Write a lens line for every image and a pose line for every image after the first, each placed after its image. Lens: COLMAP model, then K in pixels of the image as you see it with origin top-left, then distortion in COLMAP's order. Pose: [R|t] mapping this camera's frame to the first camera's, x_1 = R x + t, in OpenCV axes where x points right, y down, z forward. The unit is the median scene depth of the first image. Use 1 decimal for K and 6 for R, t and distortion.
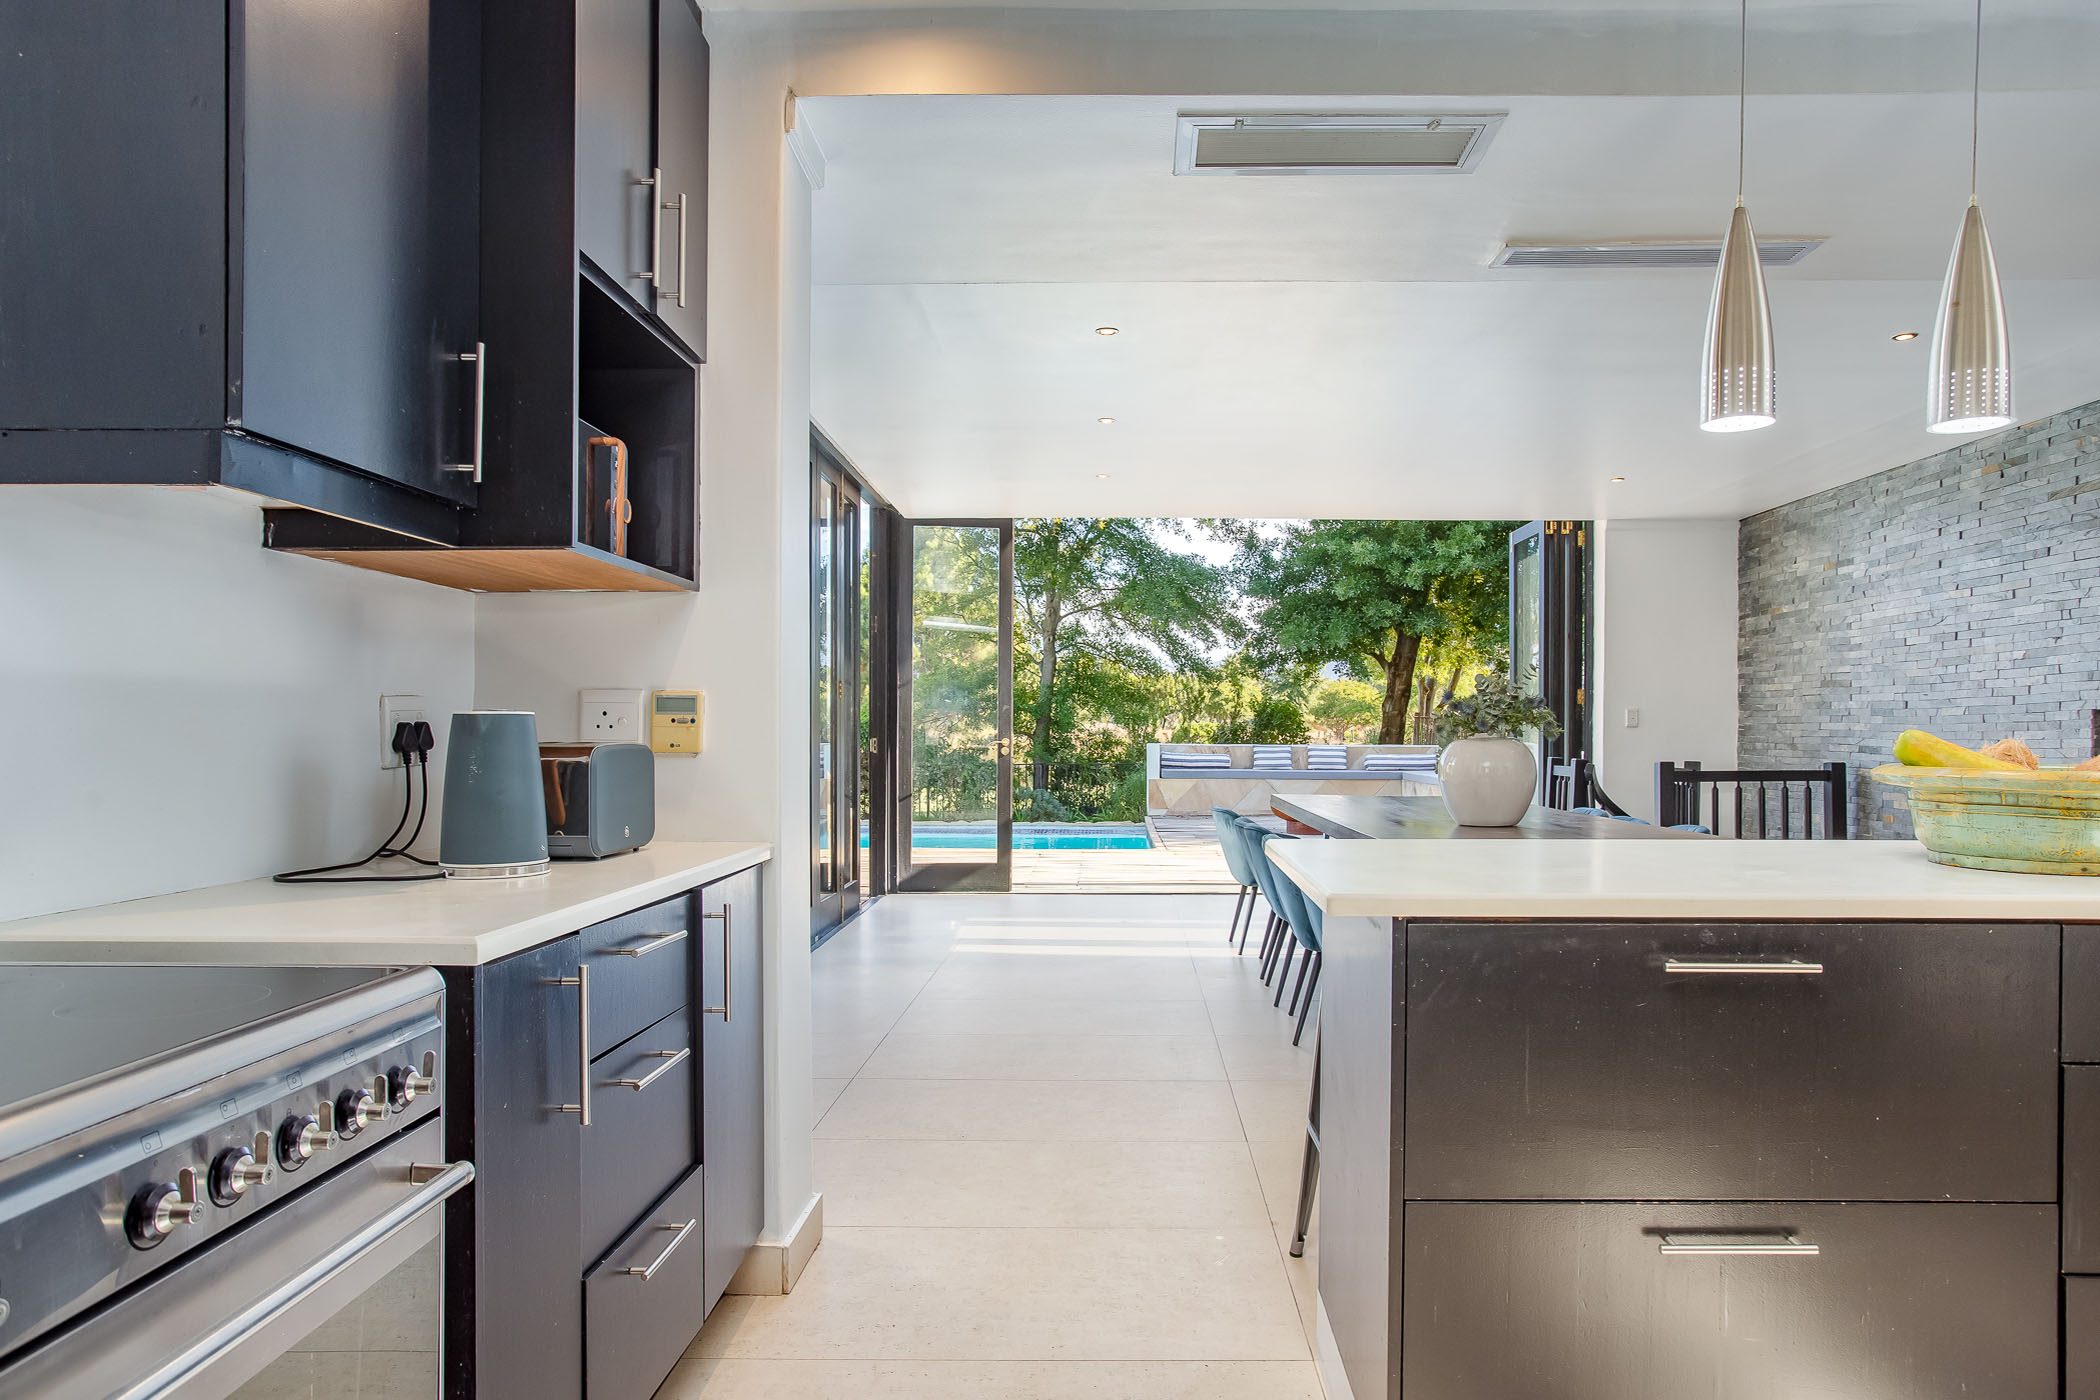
lens RADIAL K [[1272.4, 0, 1115.5], [0, 1272.4, 737.3], [0, 0, 1]] dist [-0.096792, 0.122639]
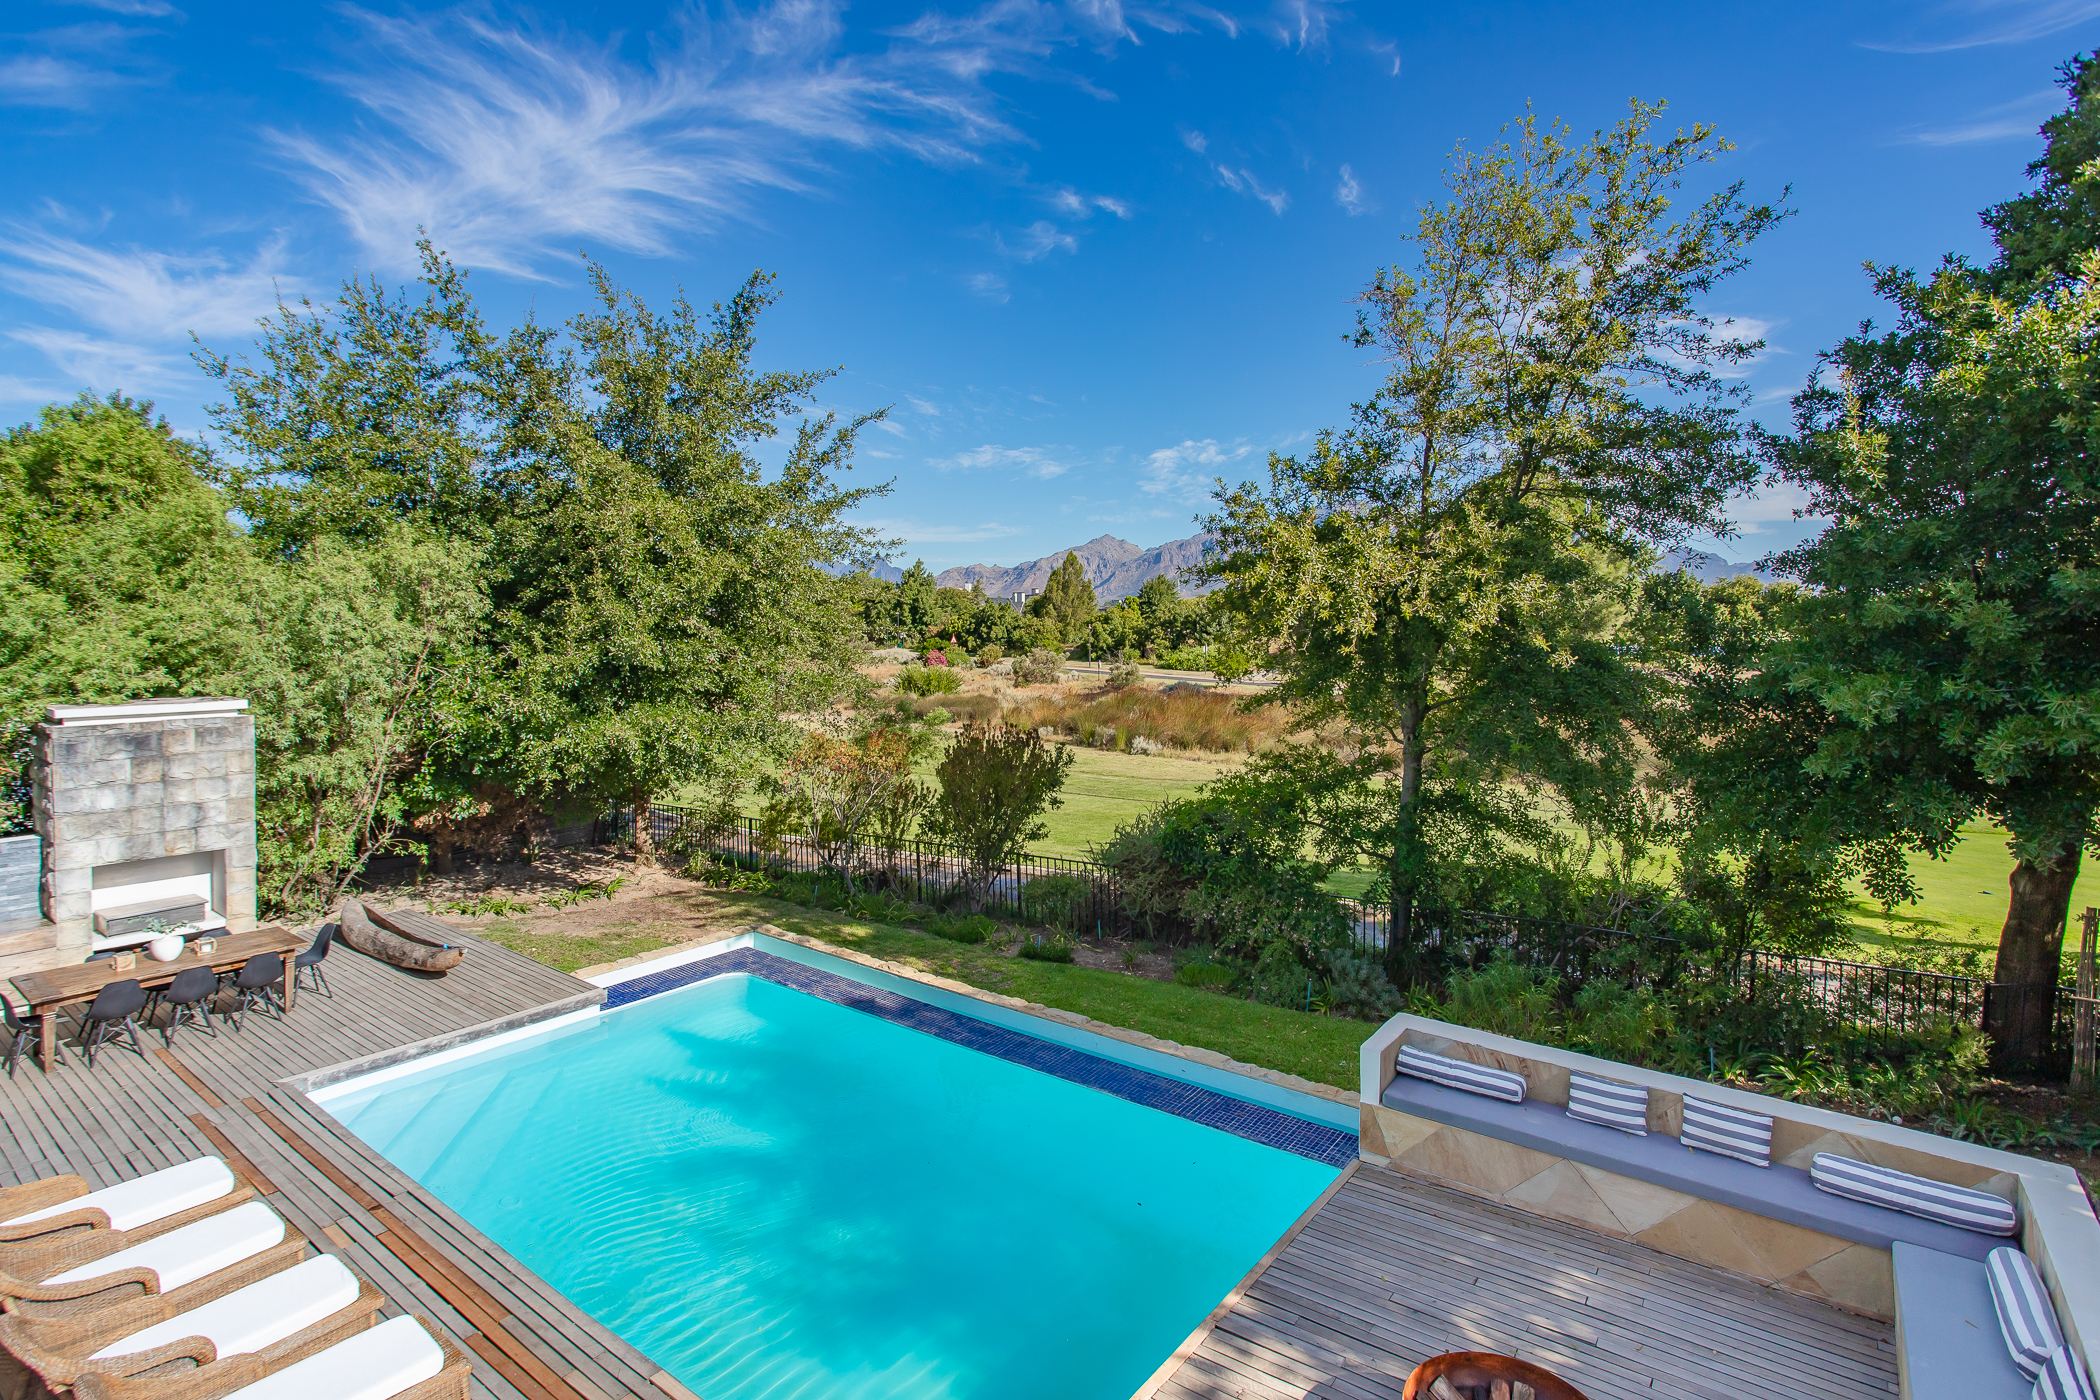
lens RADIAL K [[1047.9, 0, 1051.5], [0, 1047.9, 645.9], [0, 0, 1]] dist [-0.047601, 0.025044]
pose [[0.797312, 0.018244, -0.603291, 0.393935], [-0.006926, 0.999754, 0.021079, -0.376410], [0.603527, -0.012628, 0.797242, 1.012945]]
